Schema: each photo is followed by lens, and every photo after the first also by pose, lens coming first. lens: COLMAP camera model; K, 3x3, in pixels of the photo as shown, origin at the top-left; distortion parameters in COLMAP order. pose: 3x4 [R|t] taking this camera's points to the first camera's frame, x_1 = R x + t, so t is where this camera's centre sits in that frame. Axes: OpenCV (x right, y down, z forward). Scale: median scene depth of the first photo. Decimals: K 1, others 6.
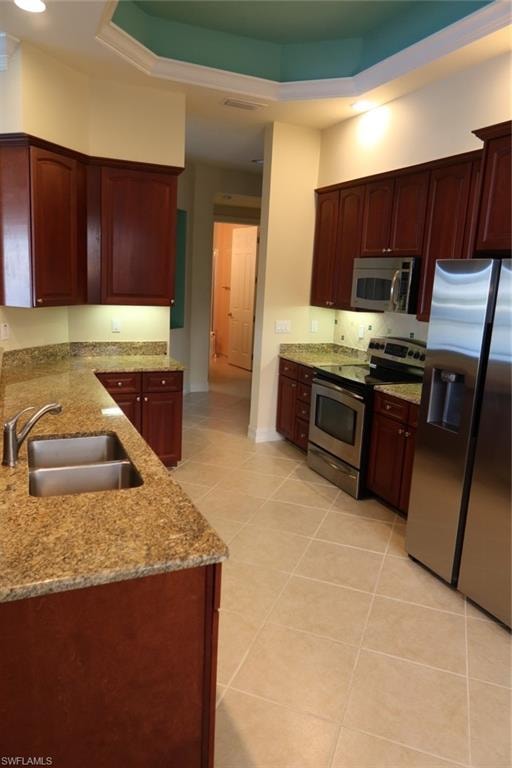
lens RADIAL K [[528.7, 0, 256.0], [0, 528.7, 384.0], [0, 0, 1]] dist [-0.027960, -0.000775]
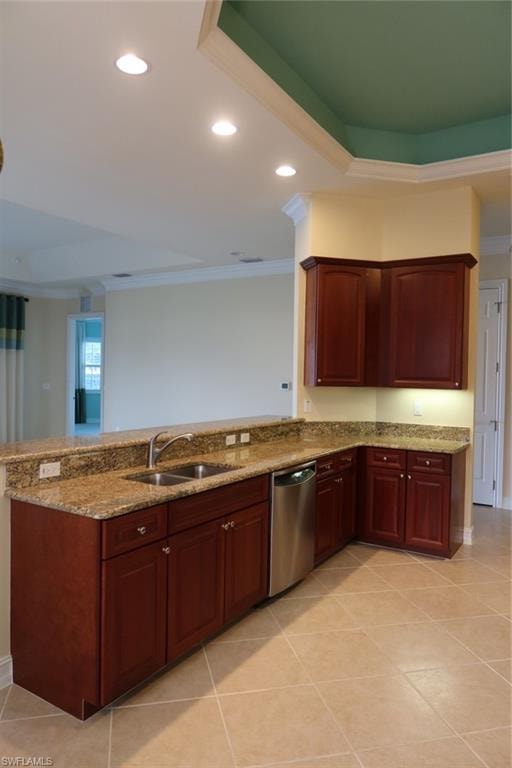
lens RADIAL K [[528.7, 0, 256.0], [0, 528.7, 384.0], [0, 0, 1]] dist [-0.027960, -0.000775]
pose [[0.555555, -0.021833, -0.831193, 0.472040], [-0.157400, 0.978819, -0.130914, 0.032064], [0.816446, 0.203560, 0.540352, 0.170237]]
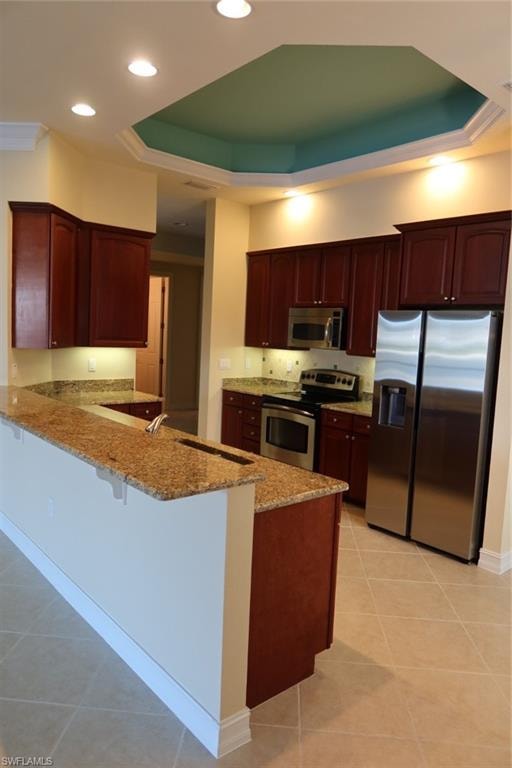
lens RADIAL K [[528.7, 0, 256.0], [0, 528.7, 384.0], [0, 0, 1]] dist [-0.027960, -0.000775]
pose [[0.957735, -0.034362, 0.285591, -0.276112], [0.058204, 0.995452, -0.075415, 0.037605], [-0.281700, 0.088850, 0.955380, -0.190604]]
